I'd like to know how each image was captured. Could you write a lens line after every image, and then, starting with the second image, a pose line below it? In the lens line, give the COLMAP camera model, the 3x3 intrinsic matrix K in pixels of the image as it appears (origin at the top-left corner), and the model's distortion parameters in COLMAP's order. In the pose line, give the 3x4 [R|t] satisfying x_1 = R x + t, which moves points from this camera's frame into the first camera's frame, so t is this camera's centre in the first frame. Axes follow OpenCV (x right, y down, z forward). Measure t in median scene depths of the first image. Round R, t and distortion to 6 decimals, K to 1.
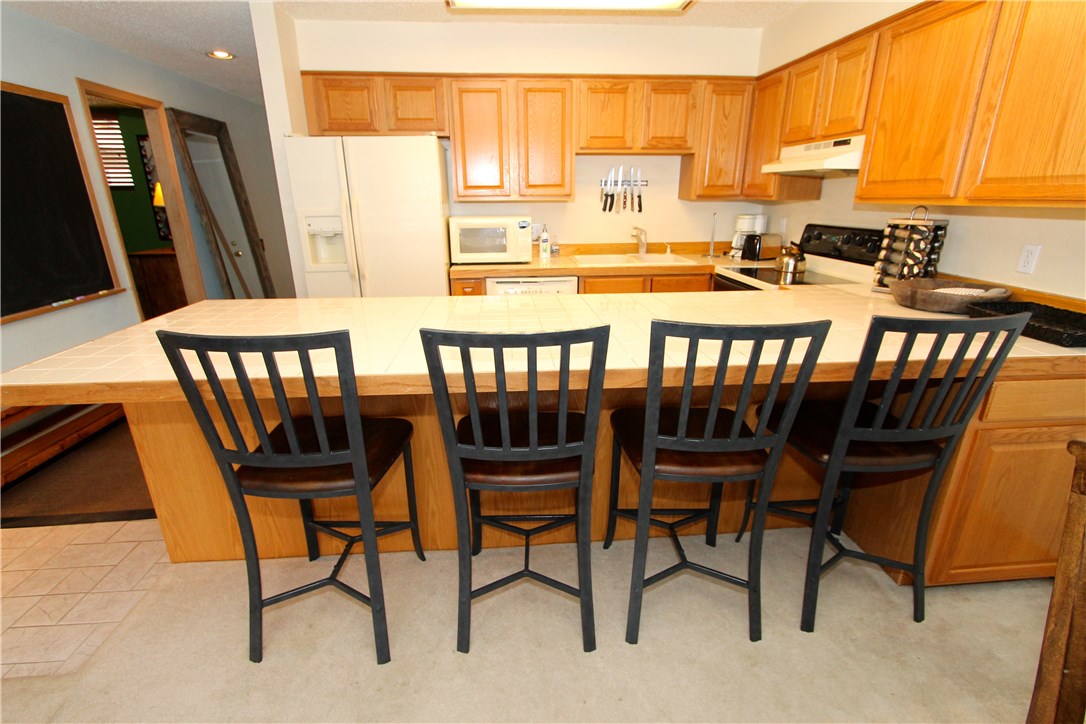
lens RADIAL K [[492.5, 0, 543.0], [0, 492.5, 362.0], [0, 0, 1]] dist [0.000366, 0.000253]
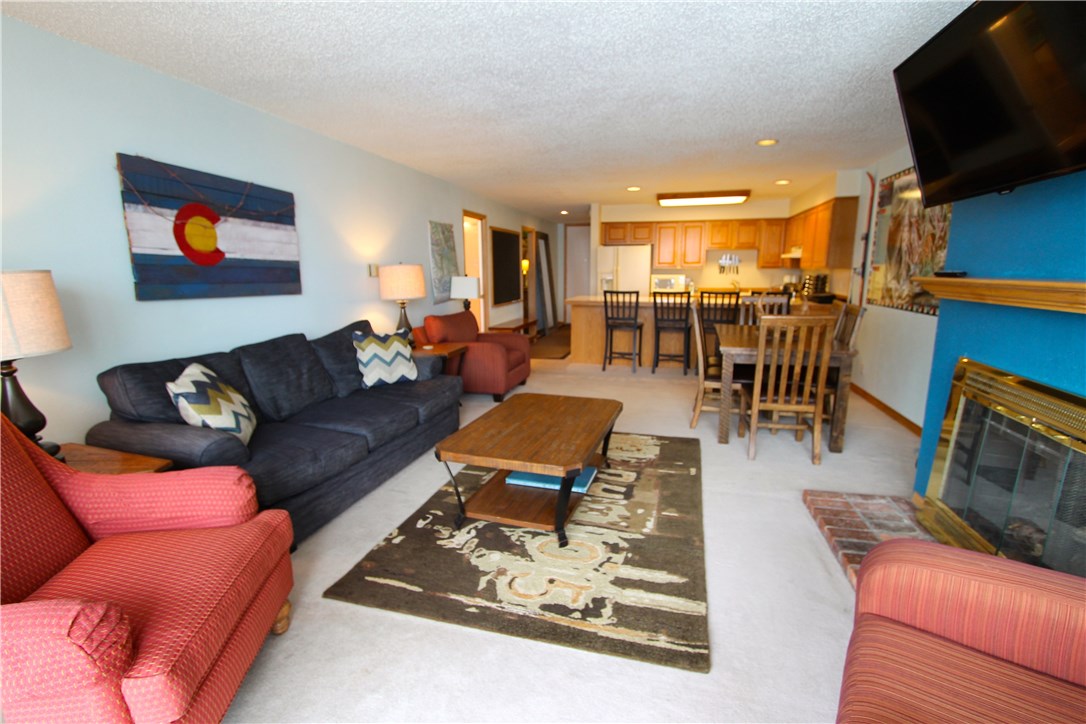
lens RADIAL K [[492.5, 0, 543.0], [0, 492.5, 362.0], [0, 0, 1]] dist [0.000366, 0.000253]
pose [[0.941495, 0.062660, -0.331152, 0.153581], [-0.107181, 0.987221, -0.117925, 0.511577], [0.319531, 0.146519, 0.936179, -1.496366]]
